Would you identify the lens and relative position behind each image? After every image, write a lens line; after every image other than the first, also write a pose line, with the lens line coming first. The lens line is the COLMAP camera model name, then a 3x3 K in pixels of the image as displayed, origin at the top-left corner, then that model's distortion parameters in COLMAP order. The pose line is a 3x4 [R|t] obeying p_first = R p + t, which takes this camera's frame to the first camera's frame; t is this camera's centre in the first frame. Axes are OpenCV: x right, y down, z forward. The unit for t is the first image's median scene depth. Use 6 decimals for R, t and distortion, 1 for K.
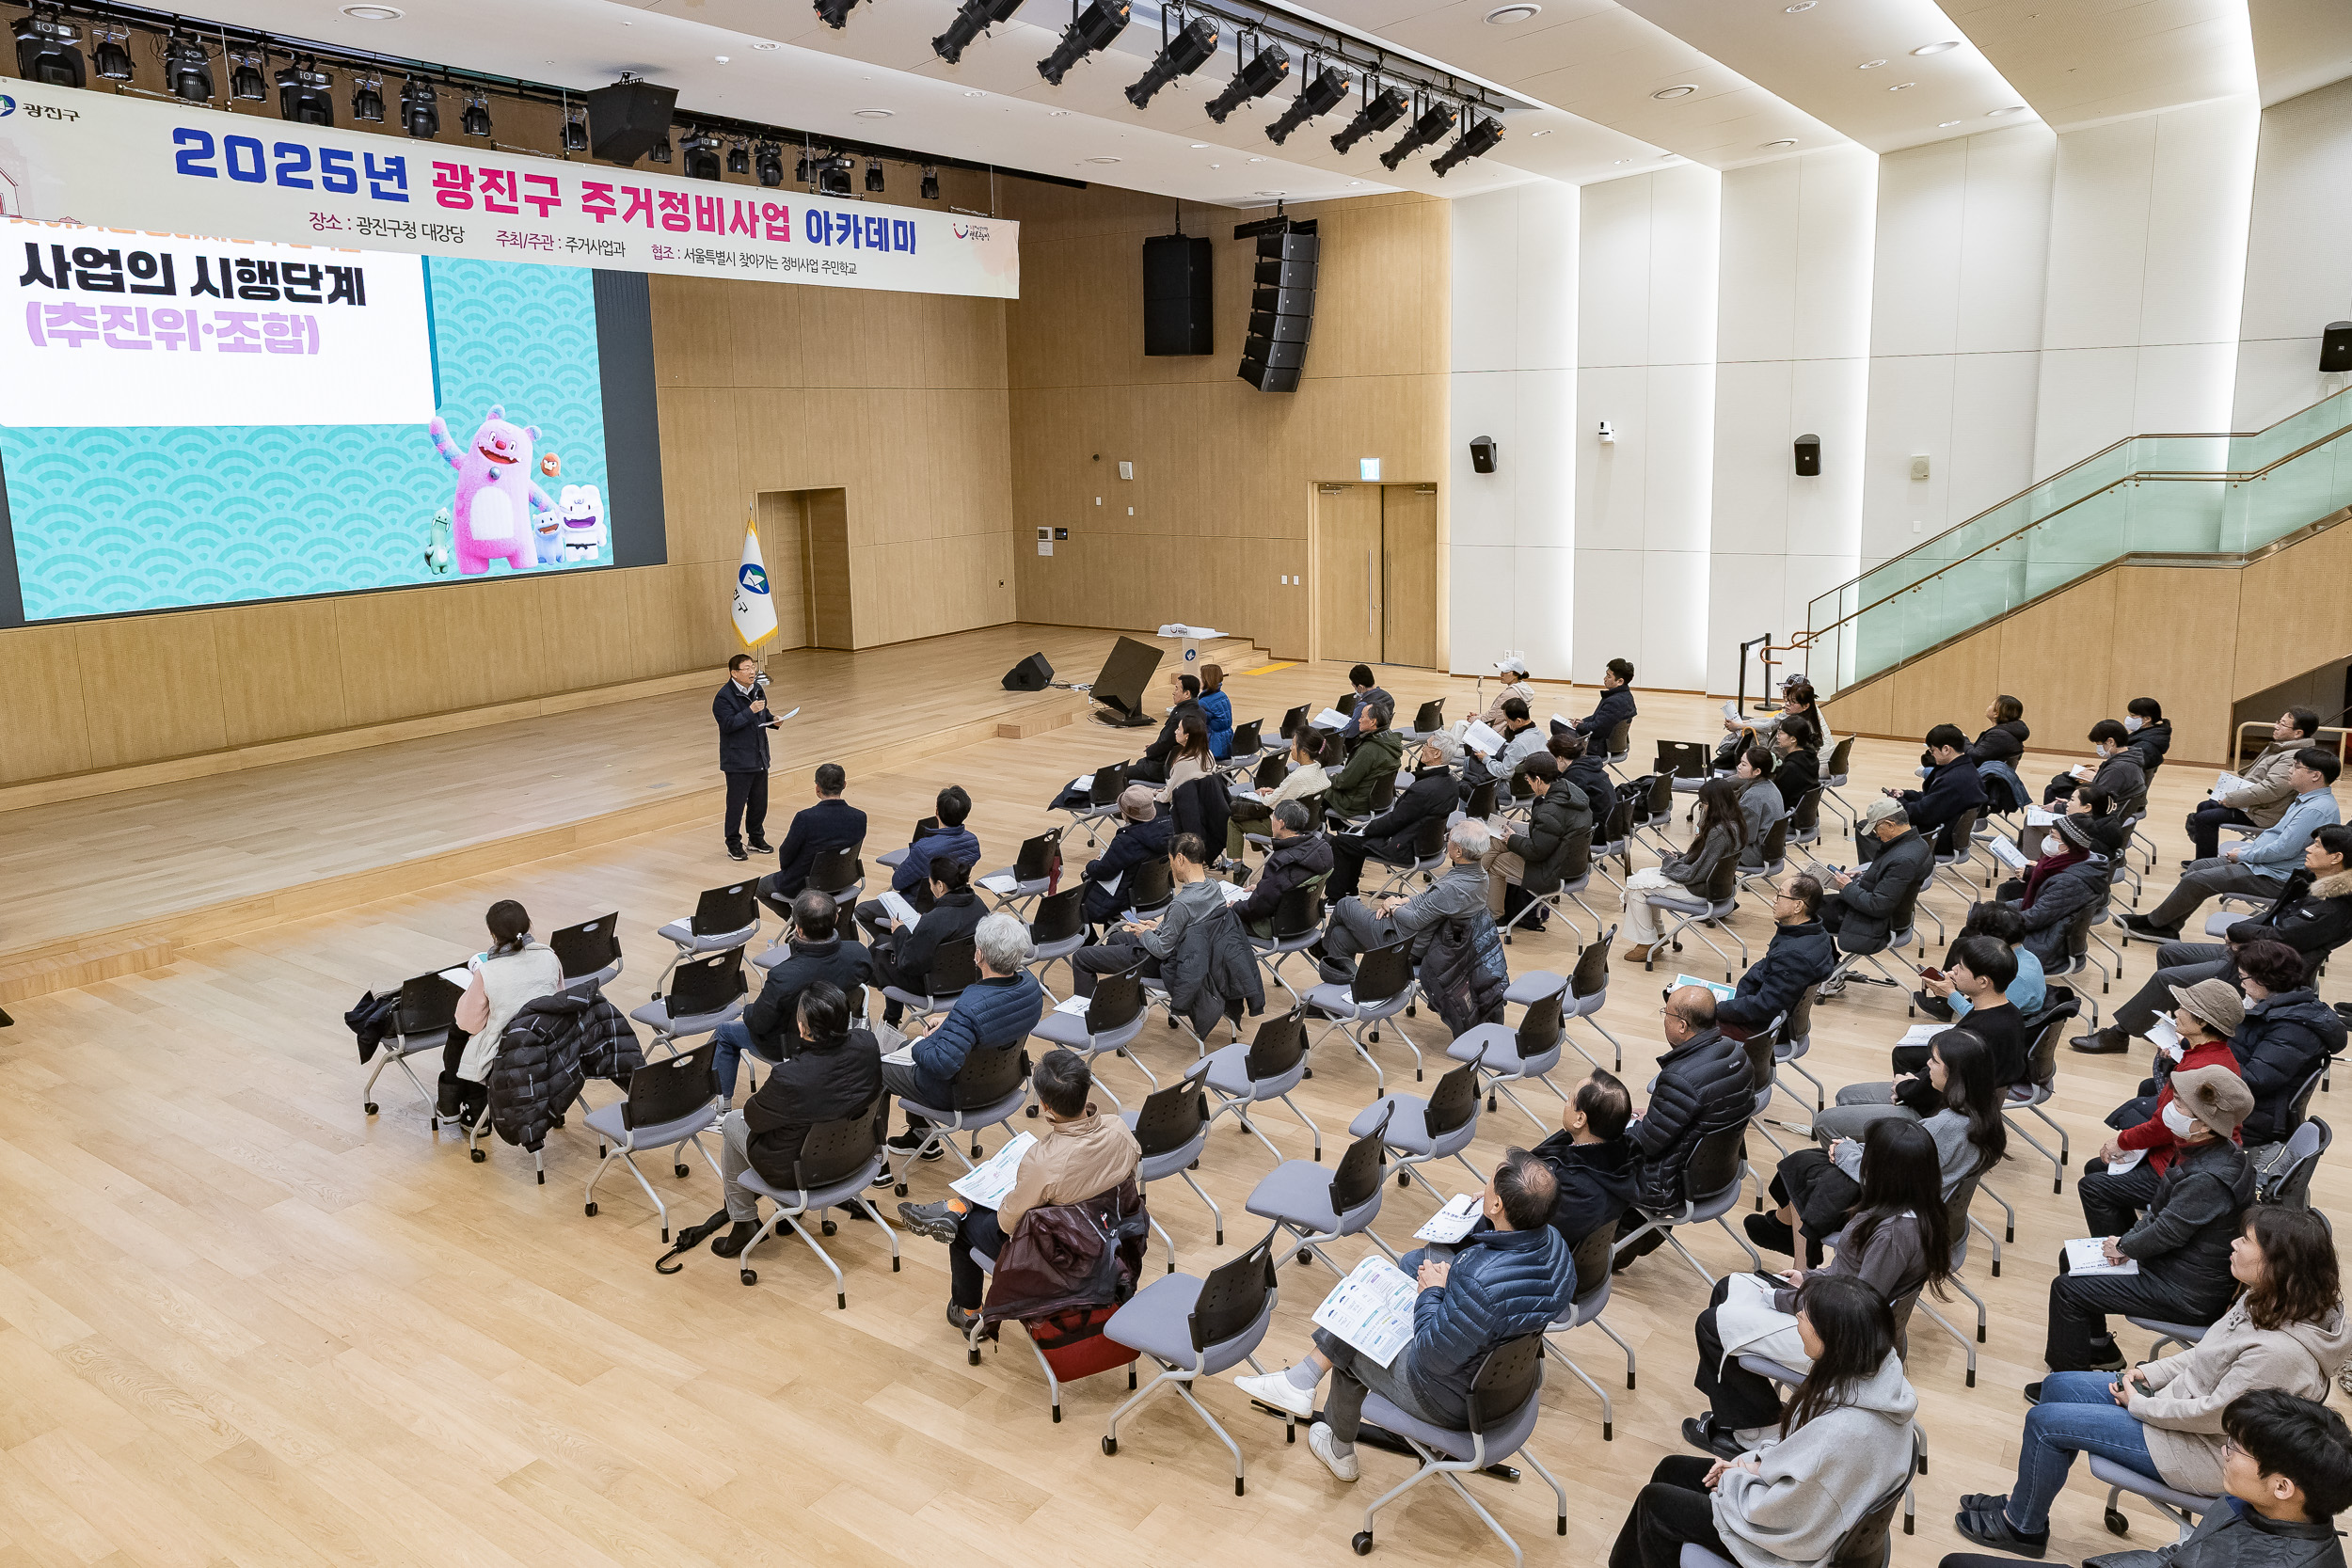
lens RADIAL K [[1588.8, 0, 1191.0], [0, 1588.8, 680.4], [0, 0, 1]] dist [-0.036023, 0.051814]
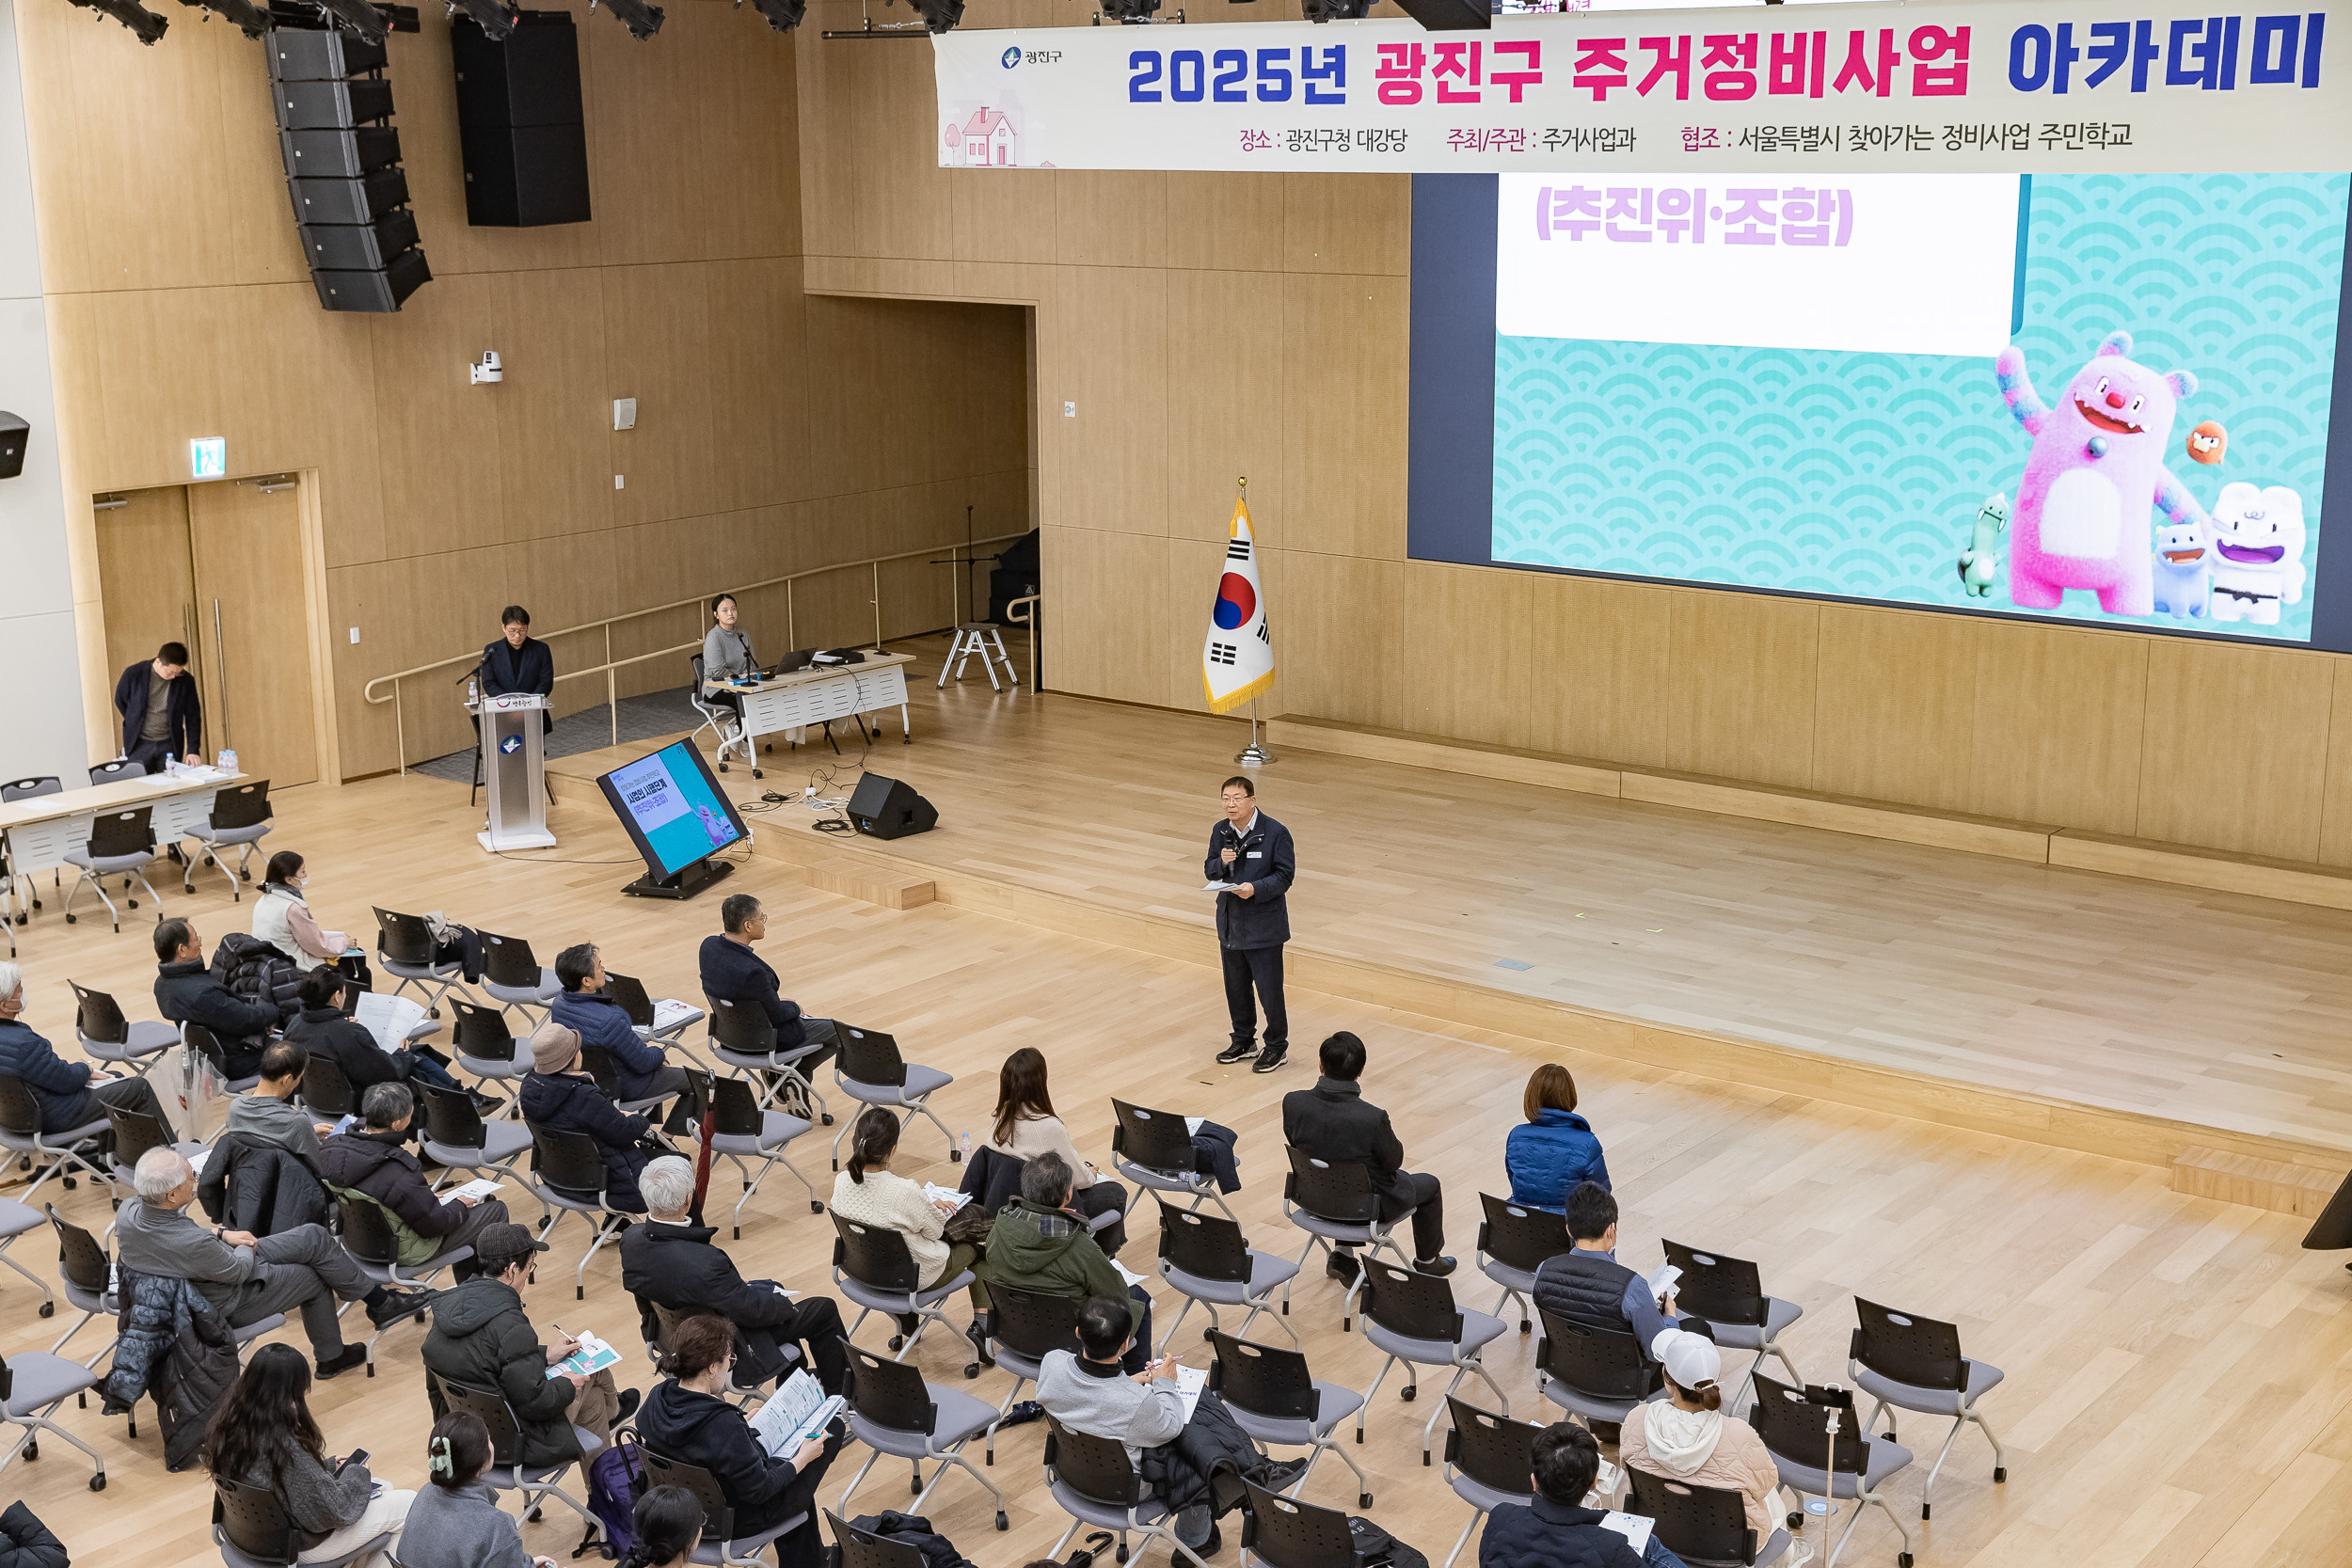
lens RADIAL K [[2942.6, 0, 1168.4], [0, 2942.6, 810.2], [0, 0, 1]] dist [0.041840, 0.010682]
pose [[-0.070511, 0.248100, -0.966165, 0.757980], [-0.150584, 0.954828, 0.256179, -0.258491], [0.986080, 0.163552, -0.029966, 0.796323]]
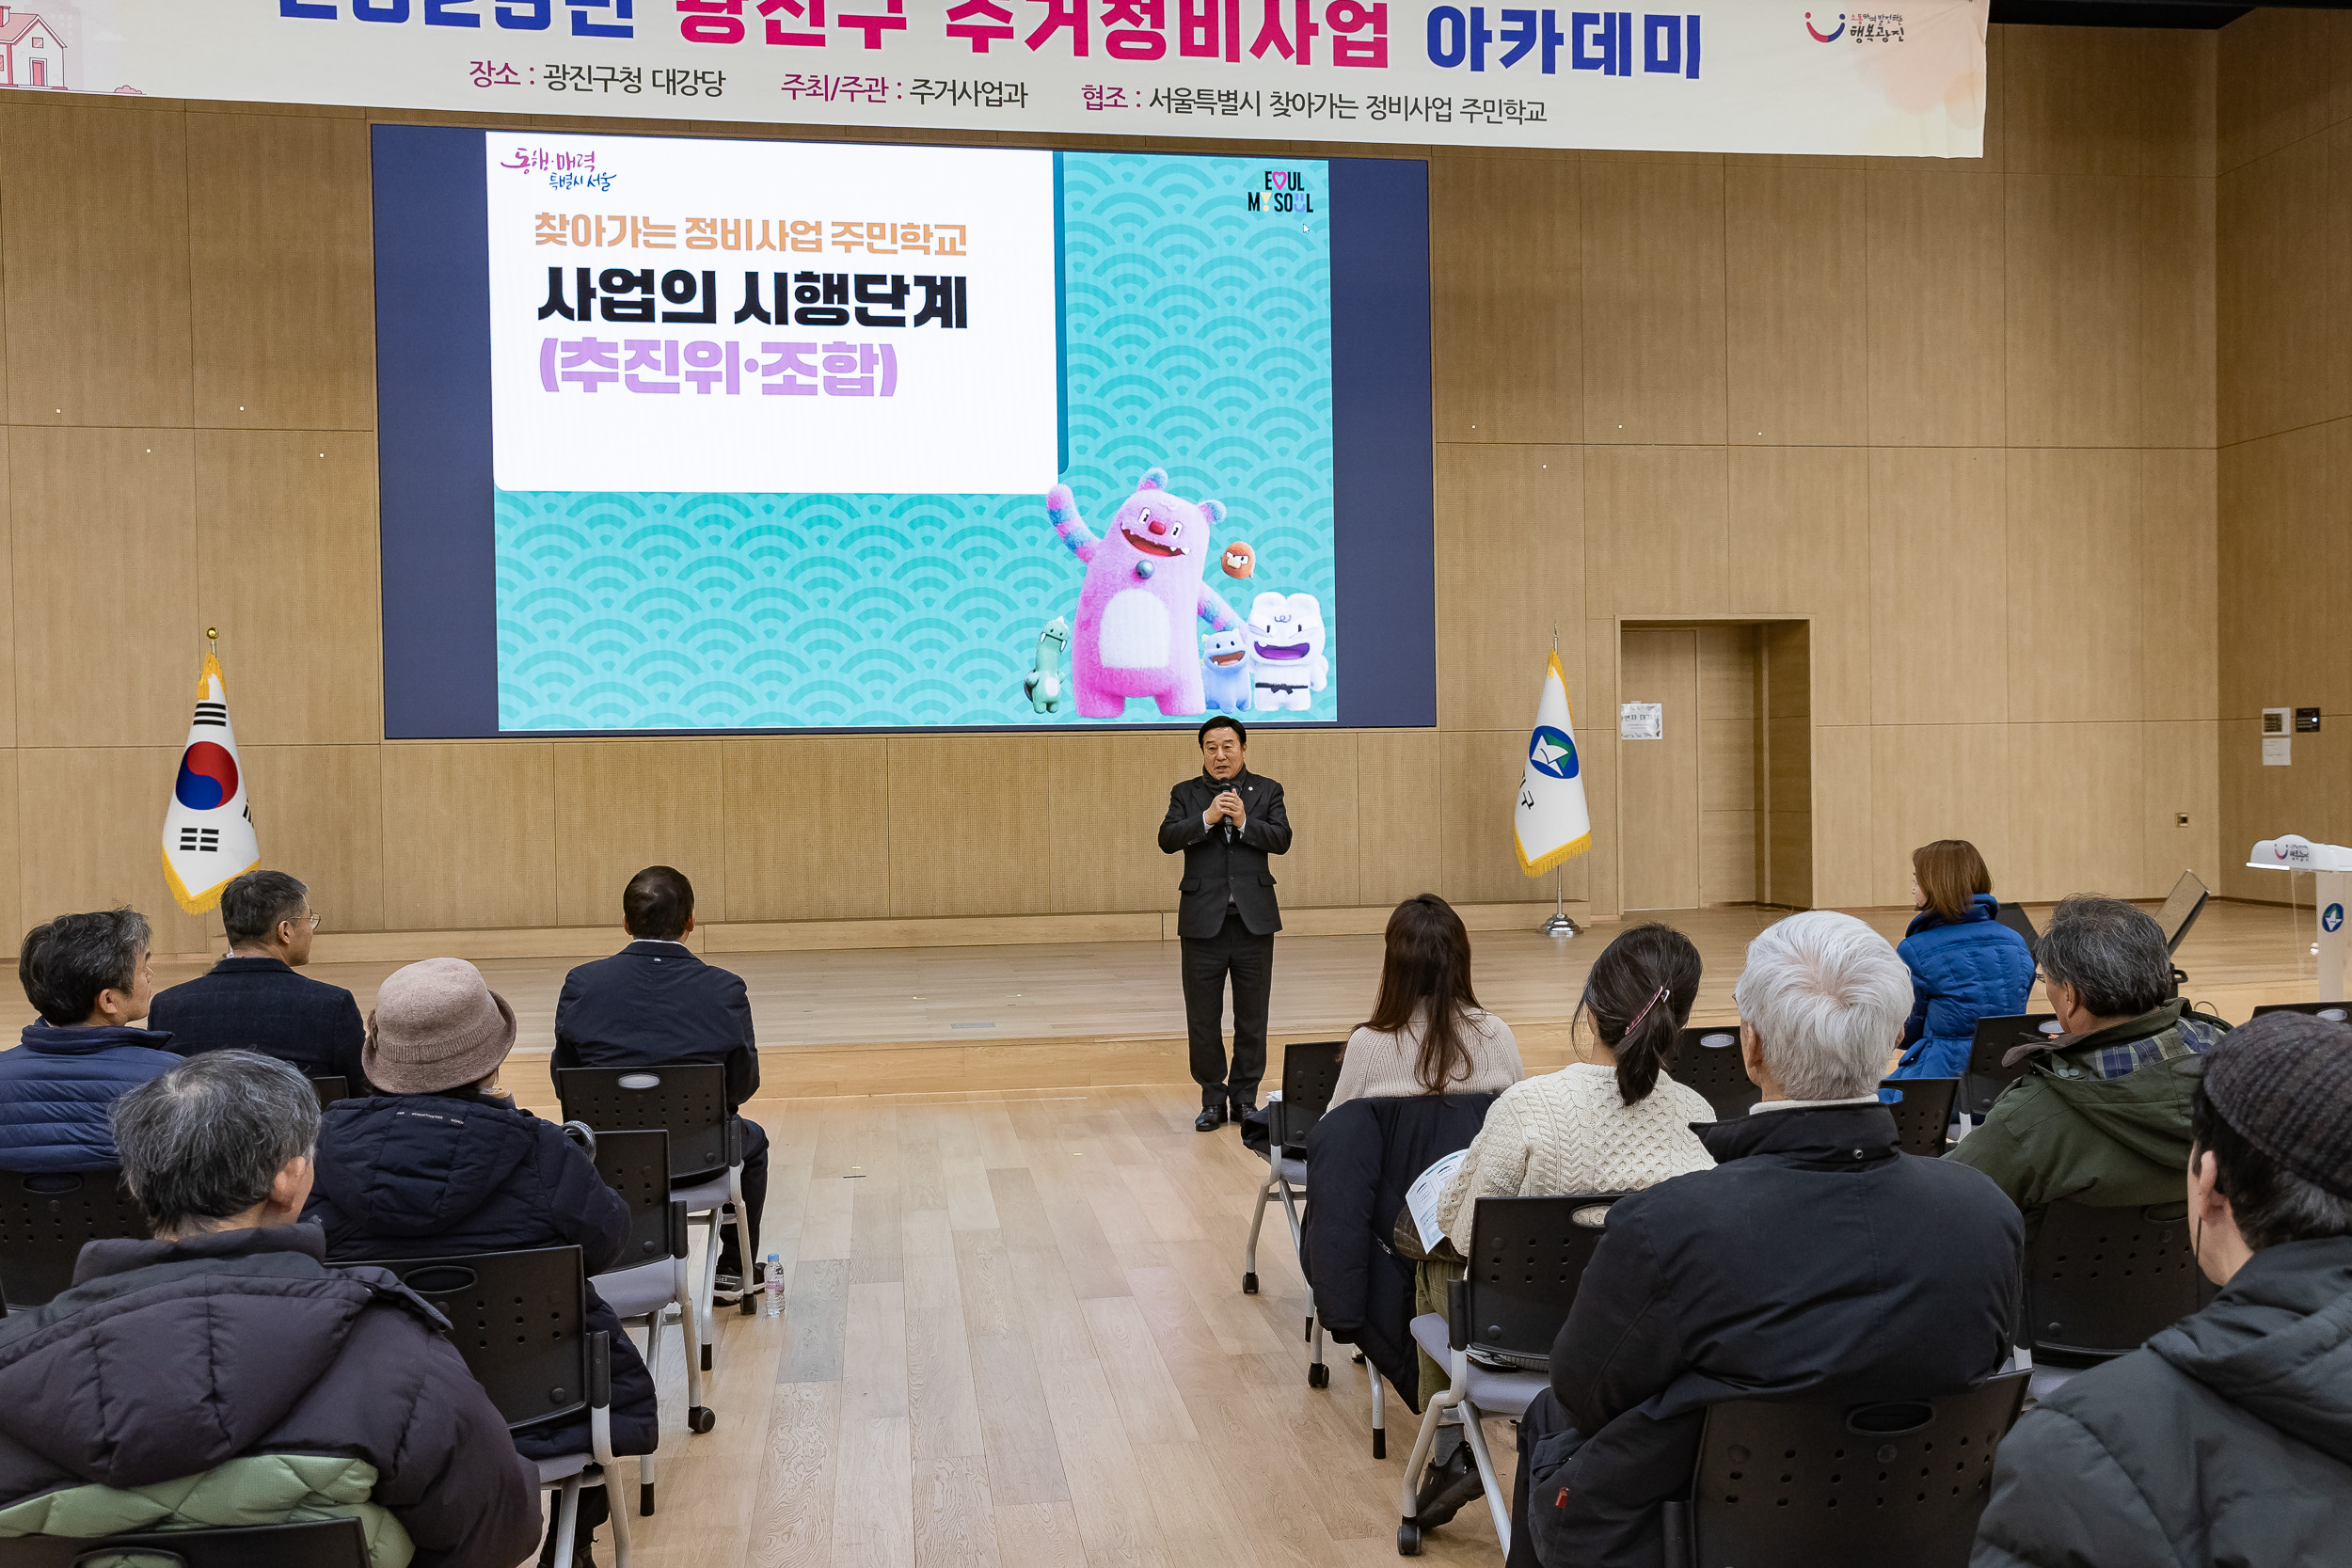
lens RADIAL K [[1903.2, 0, 1169.8], [0, 1903.2, 794.7], [0, 0, 1]] dist [-0.010333, 0.050984]
pose [[0.680696, 0.018491, -0.732333, 0.174370], [-0.113906, 0.990194, -0.080873, 0.029675], [0.723656, 0.138467, 0.676128, 0.532939]]
